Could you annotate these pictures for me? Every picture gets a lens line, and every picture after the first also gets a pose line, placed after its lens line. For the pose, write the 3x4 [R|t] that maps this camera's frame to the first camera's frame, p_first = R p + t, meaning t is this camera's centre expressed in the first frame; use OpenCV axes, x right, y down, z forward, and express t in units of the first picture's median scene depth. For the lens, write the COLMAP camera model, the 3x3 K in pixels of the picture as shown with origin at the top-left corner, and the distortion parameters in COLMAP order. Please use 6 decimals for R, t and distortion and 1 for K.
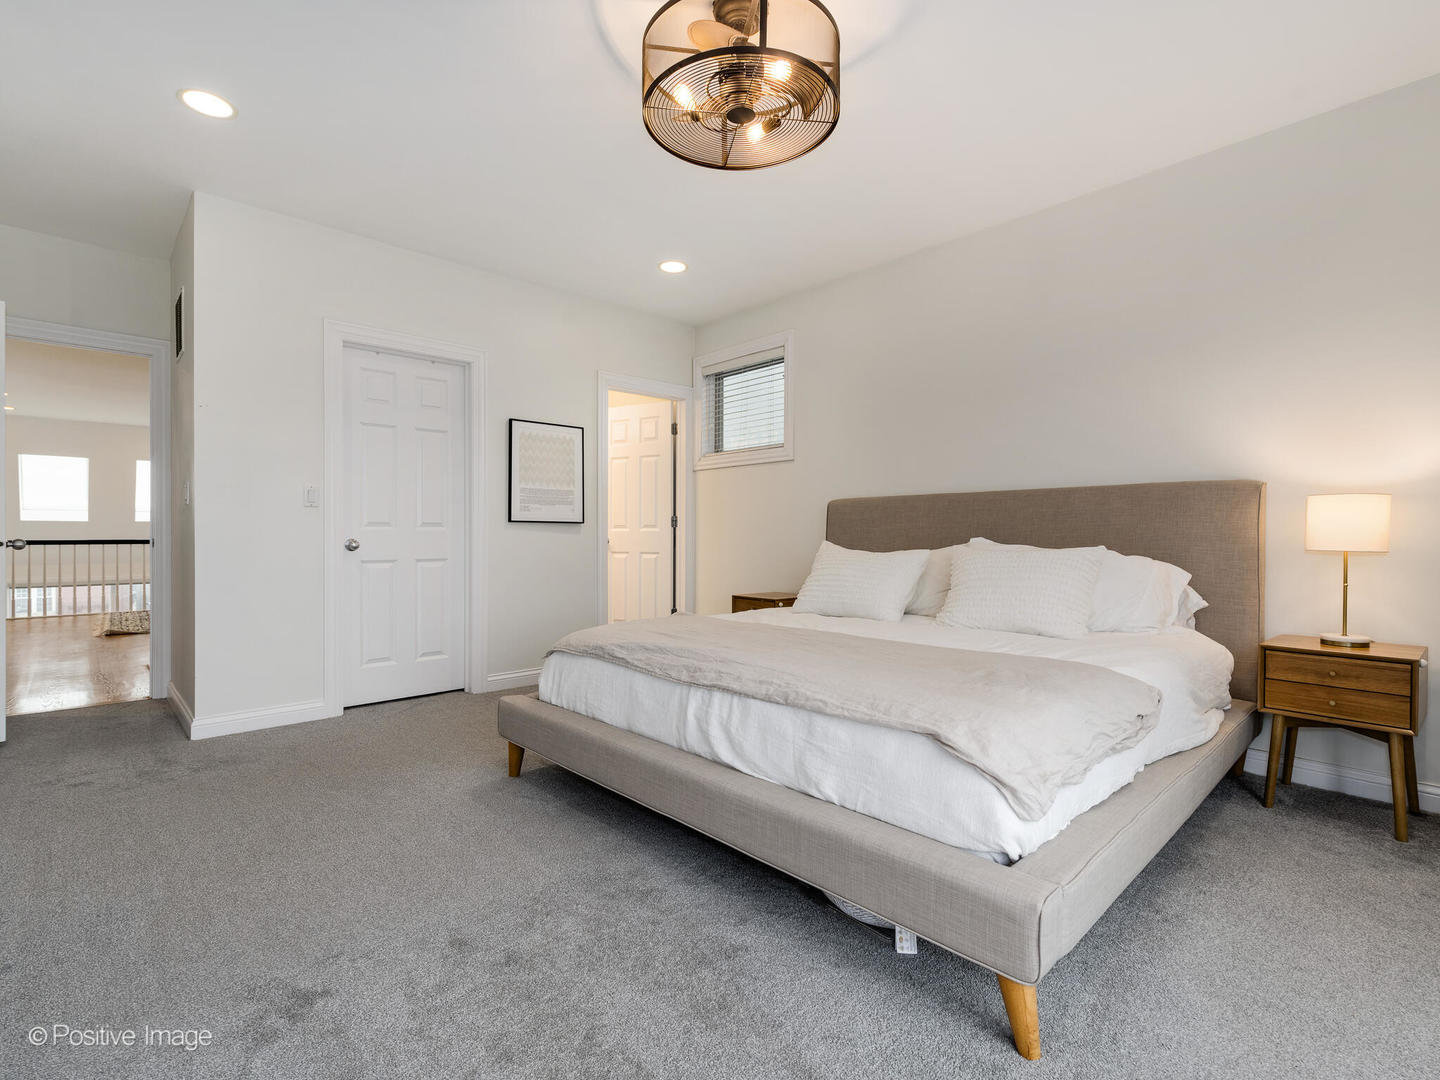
lens RADIAL K [[658.6, 0, 714.1], [0, 658.6, 525.6], [0, 0, 1]] dist [0.005055, 0.000527]
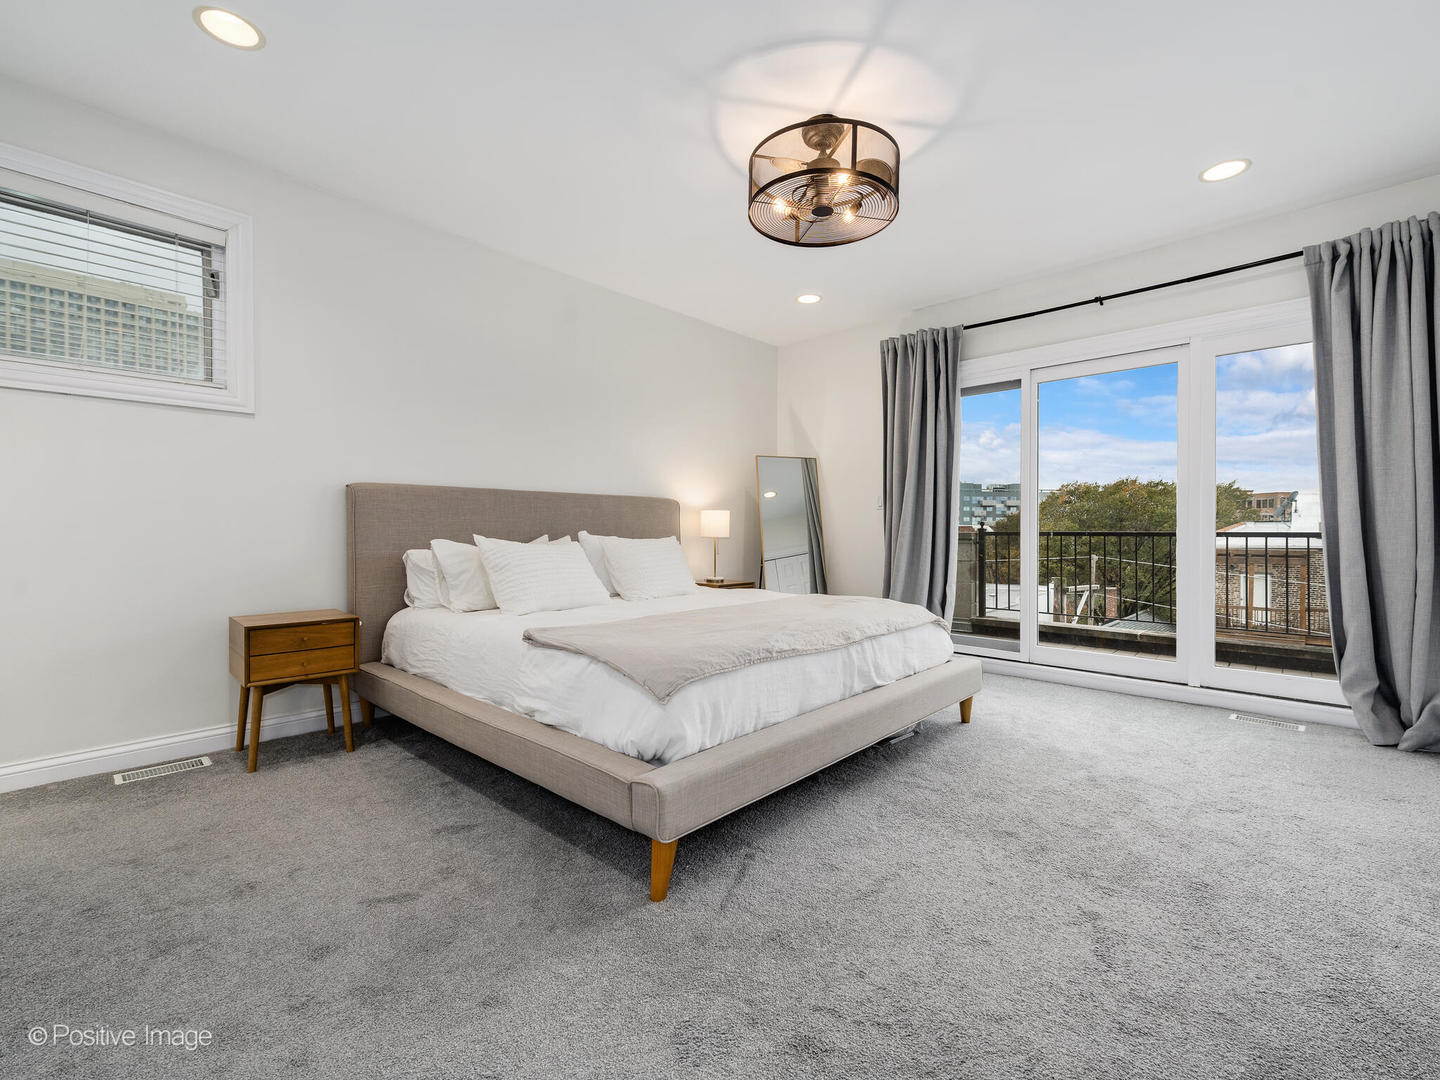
lens RADIAL K [[658.6, 0, 714.1], [0, 658.6, 525.6], [0, 0, 1]] dist [0.005055, 0.000527]
pose [[-0.068624, 0.003059, 0.997638, -1.173156], [-0.014677, 0.999884, -0.004075, 0.011388], [-0.997535, -0.014922, -0.068571, 1.202230]]
